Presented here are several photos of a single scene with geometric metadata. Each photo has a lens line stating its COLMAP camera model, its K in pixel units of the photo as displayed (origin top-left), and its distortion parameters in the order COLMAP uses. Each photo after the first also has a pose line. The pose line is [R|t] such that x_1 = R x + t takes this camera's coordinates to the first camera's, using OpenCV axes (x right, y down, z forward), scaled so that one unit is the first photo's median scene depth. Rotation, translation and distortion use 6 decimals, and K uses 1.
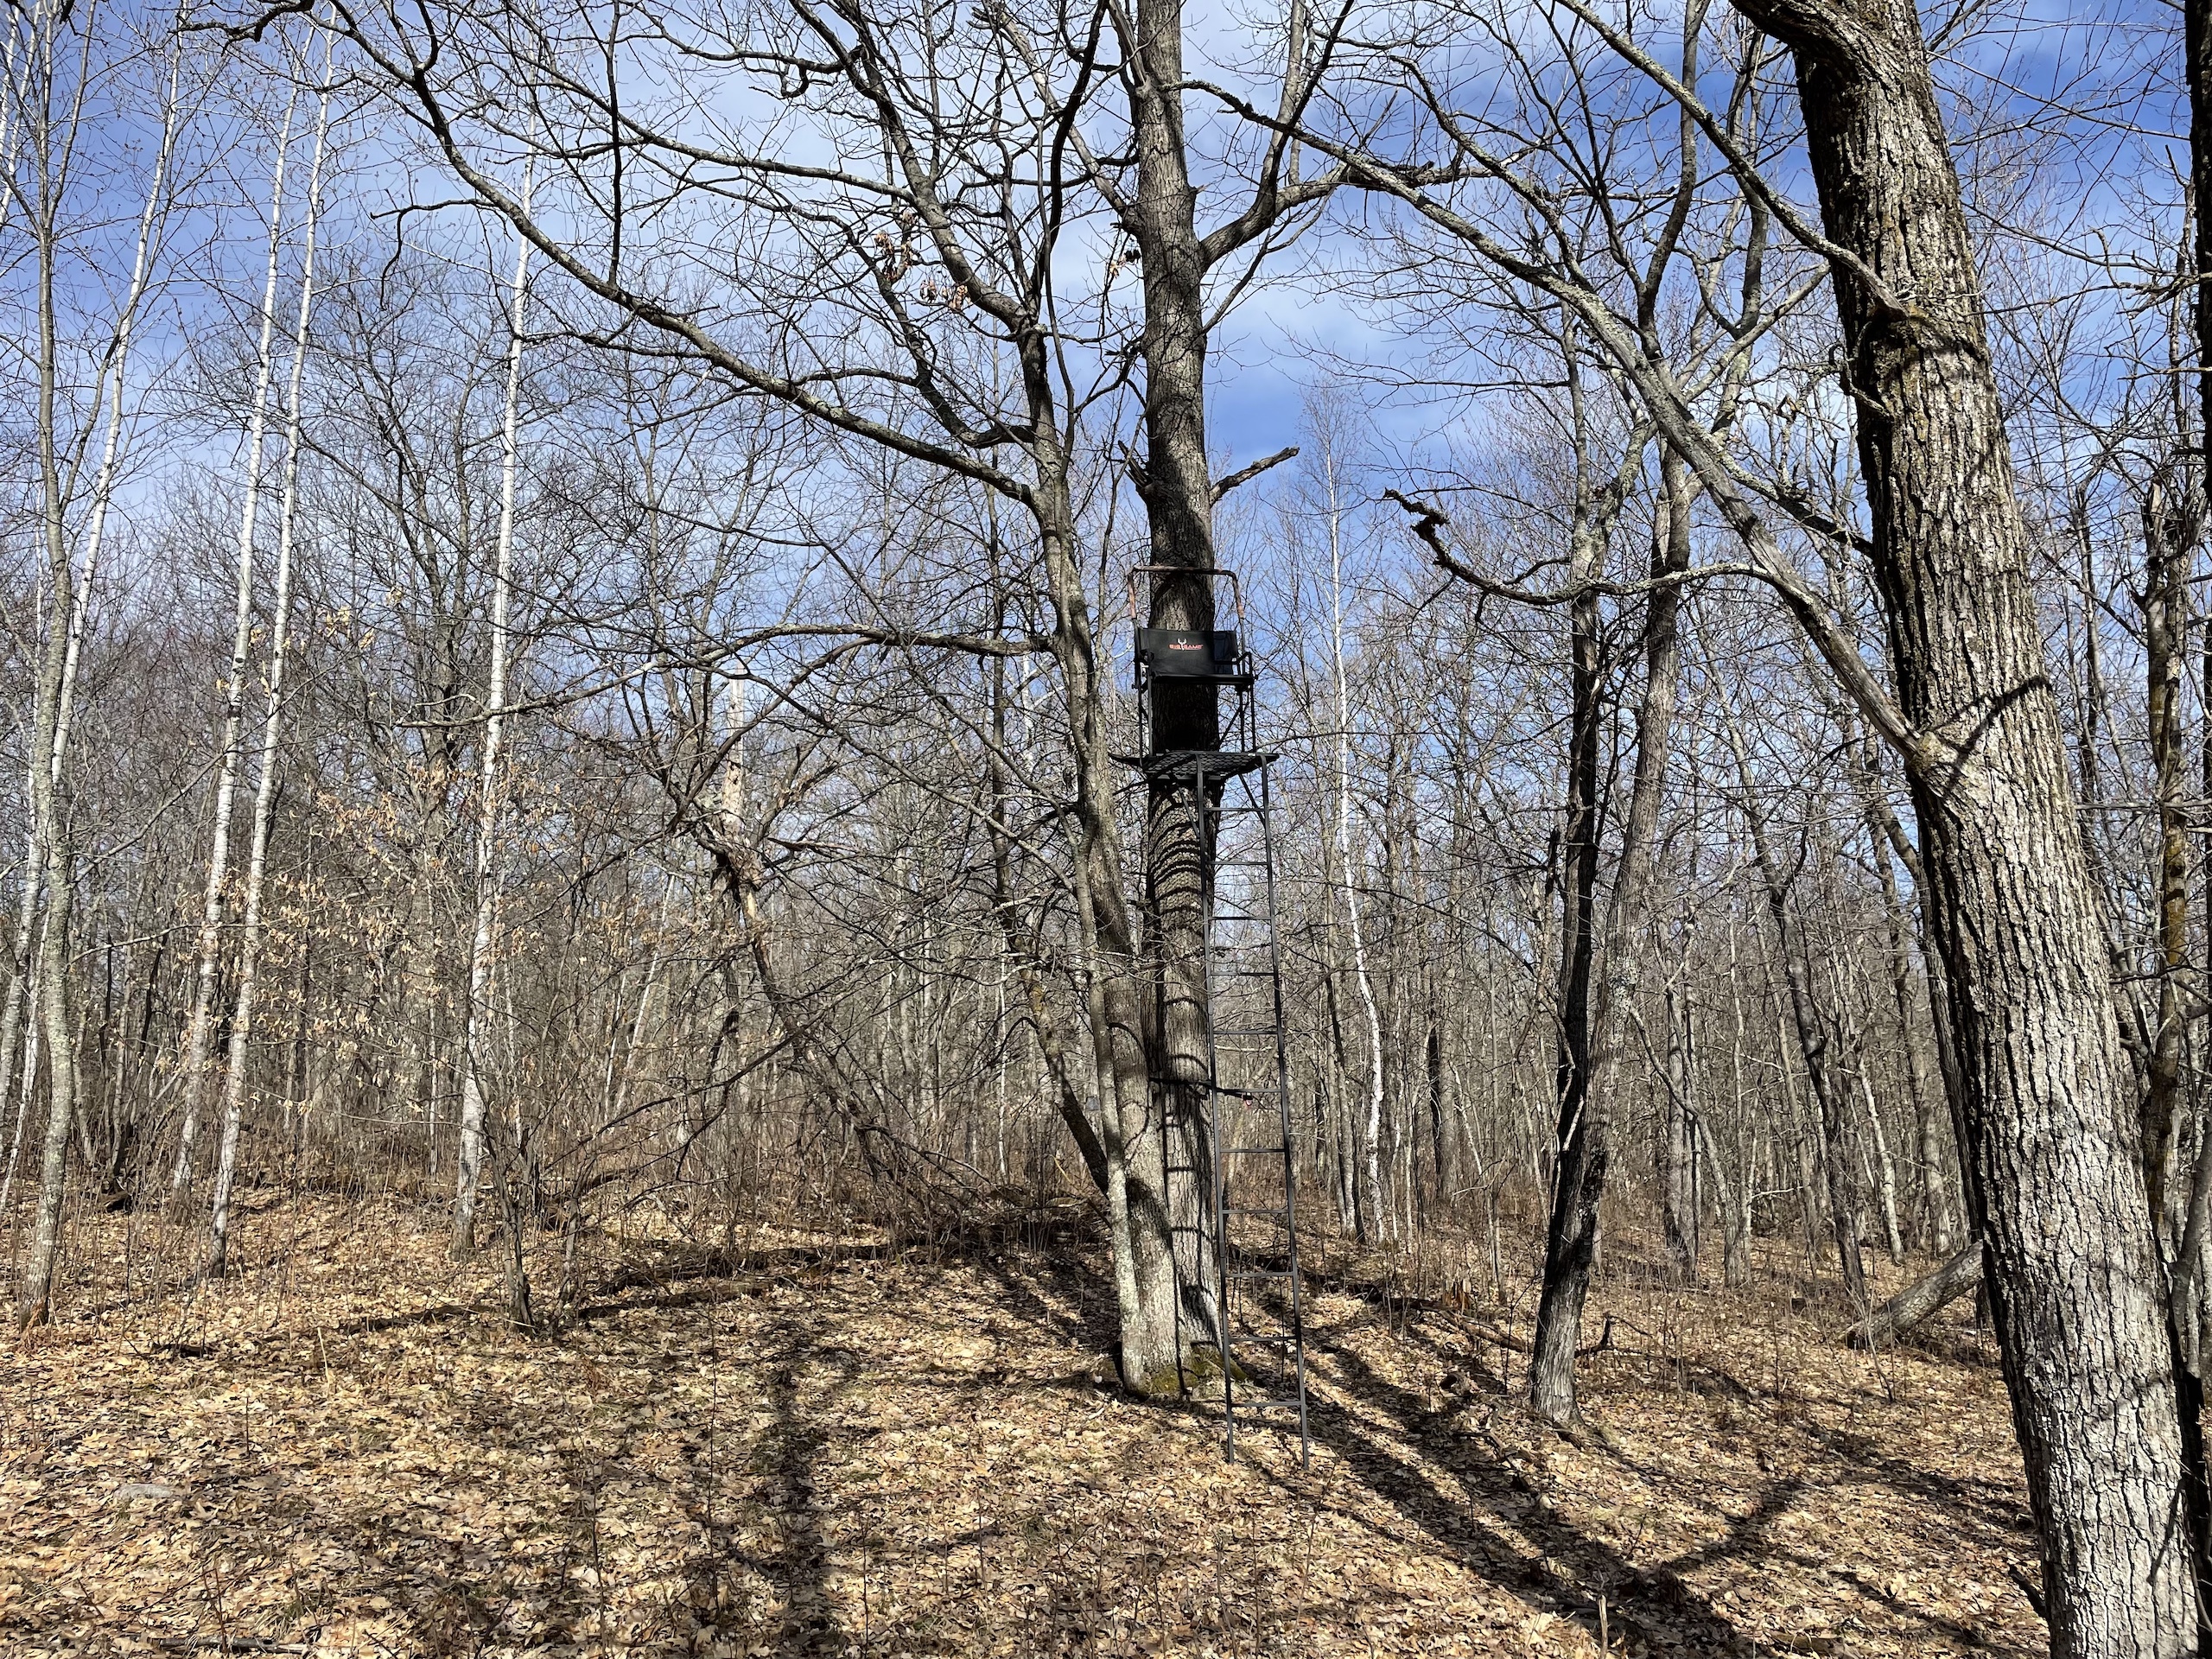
lens RADIAL K [[1705.4, 0, 1106.0], [0, 1705.4, 829.5], [0, 0, 1]] dist [-0.003128, 0.000692]
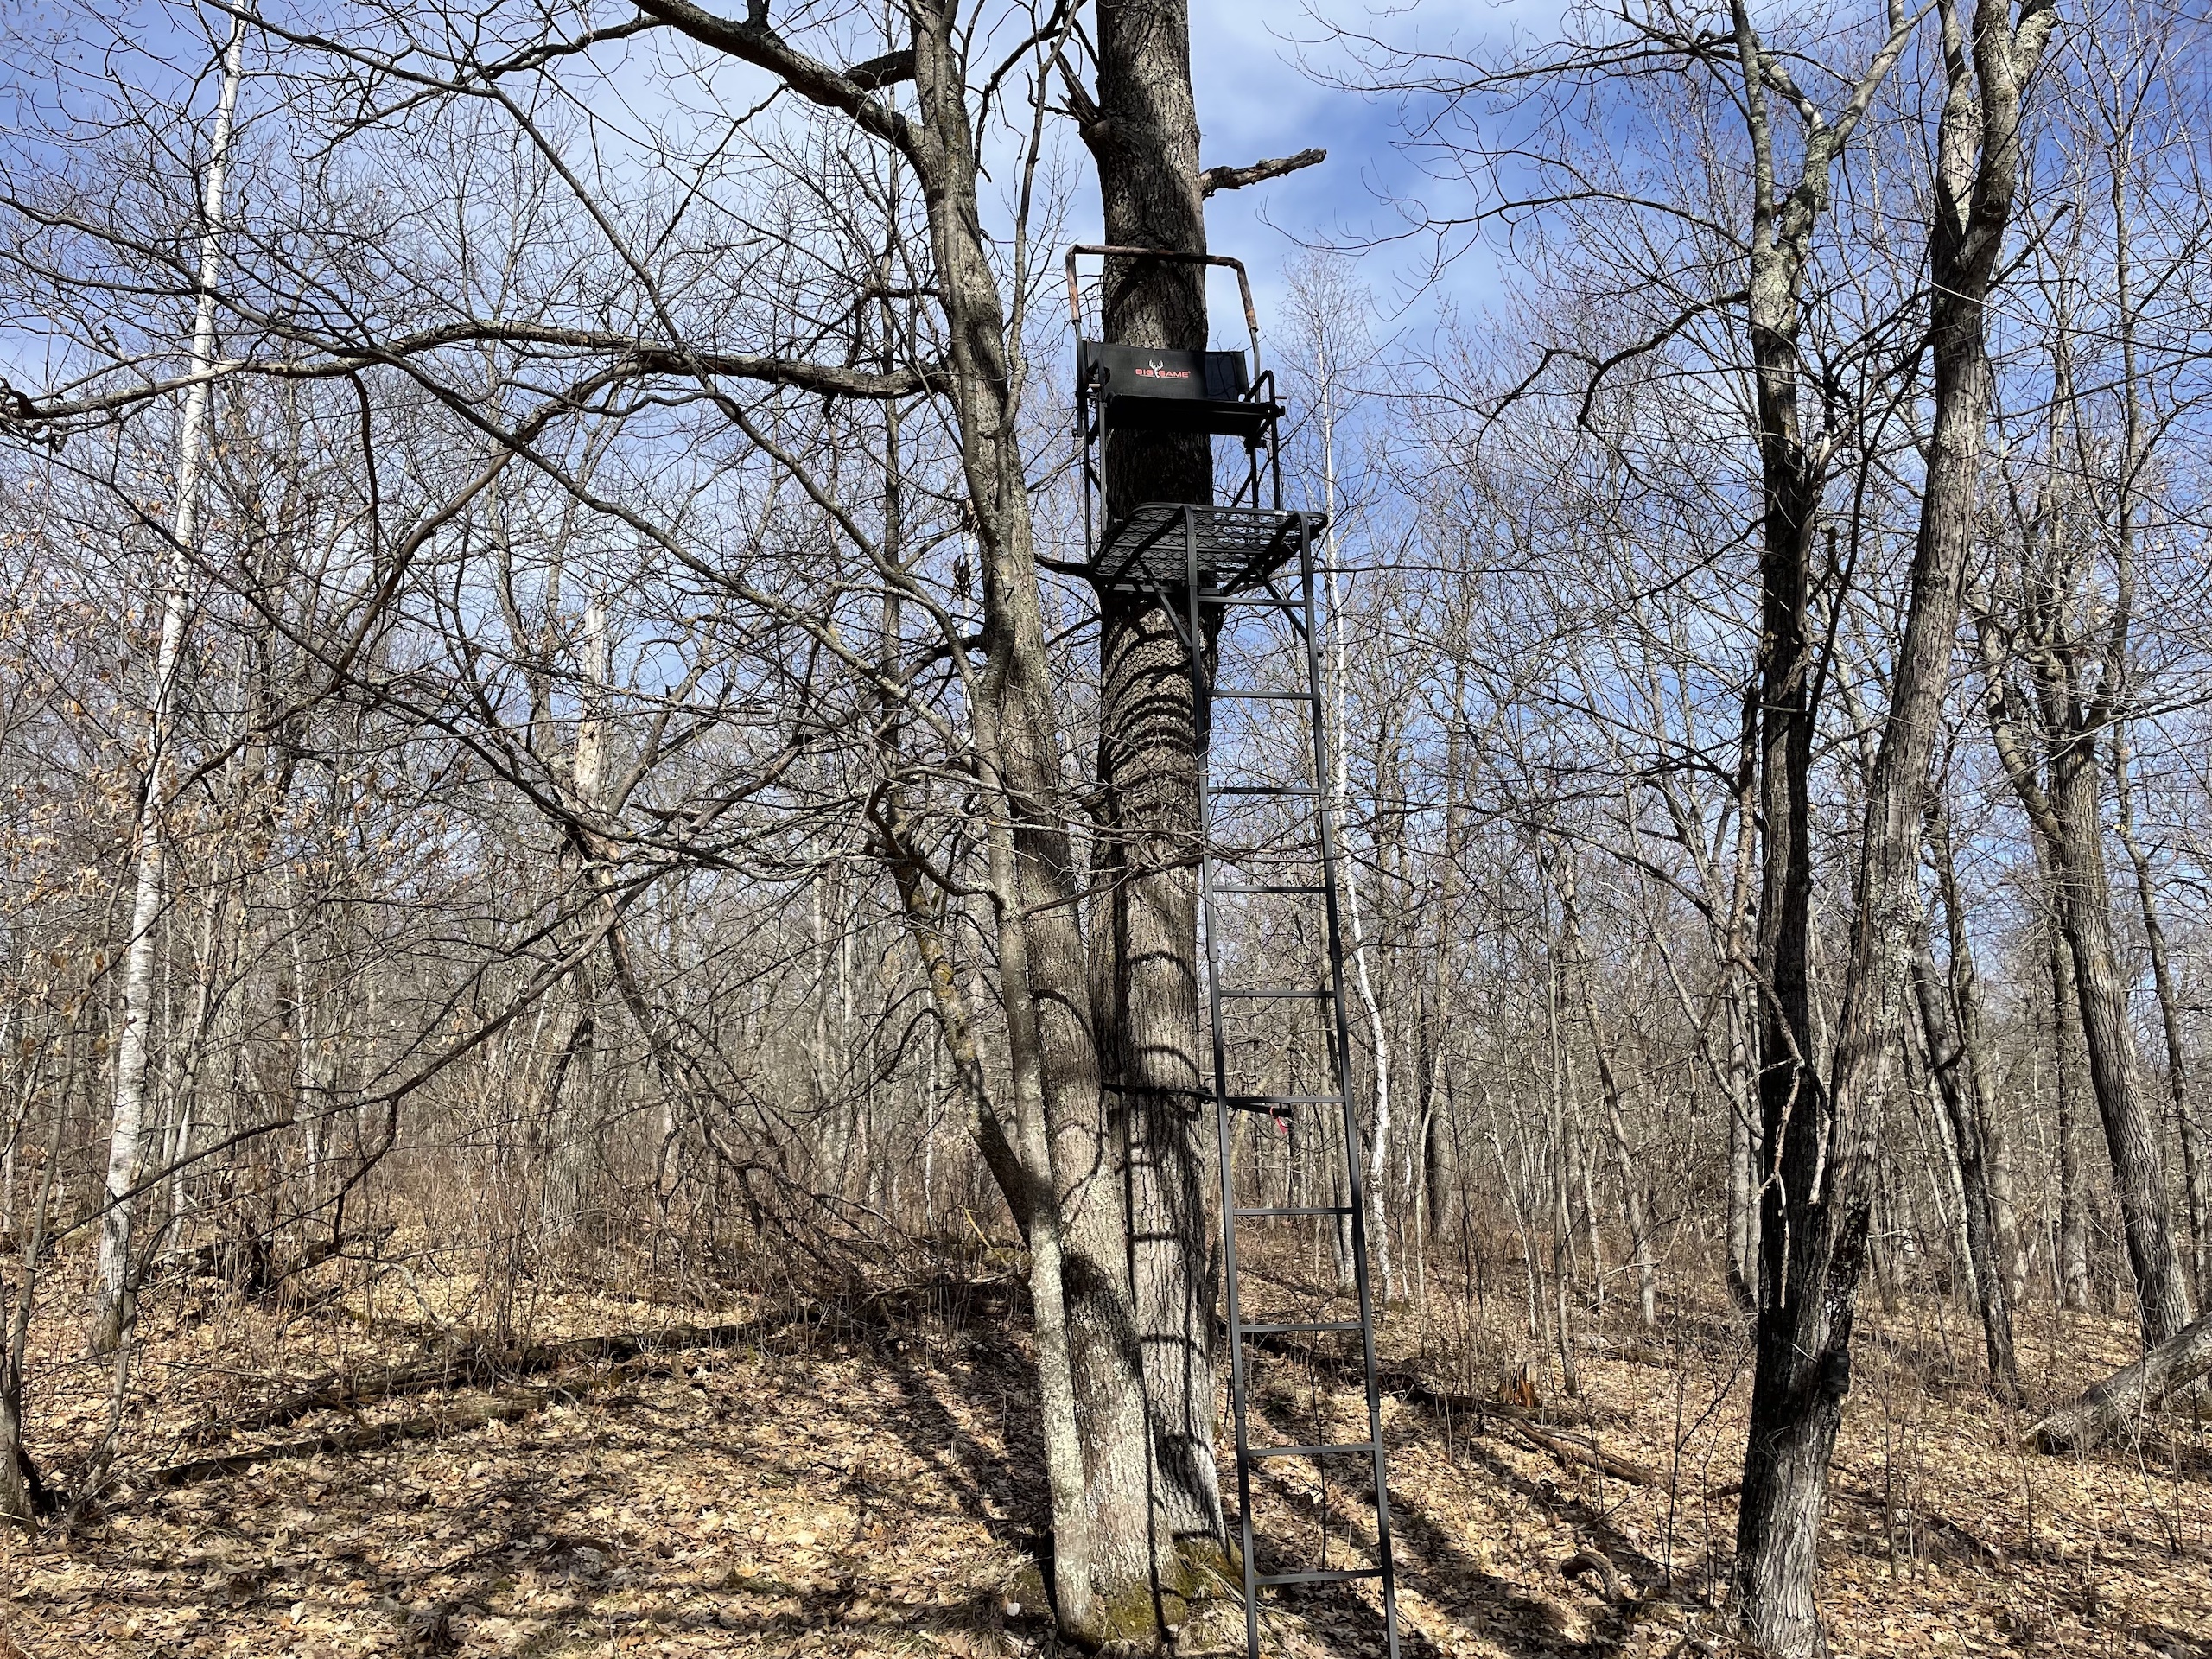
lens RADIAL K [[1858.3, 0, 1106.0], [0, 1858.3, 829.5], [0, 0, 1]] dist [0.003050, -0.009346]
pose [[0.999692, -0.000756, 0.024825, 0.010148], [0.000837, 0.999994, -0.003251, 0.056736], [-0.024822, 0.003271, 0.999687, 0.337891]]
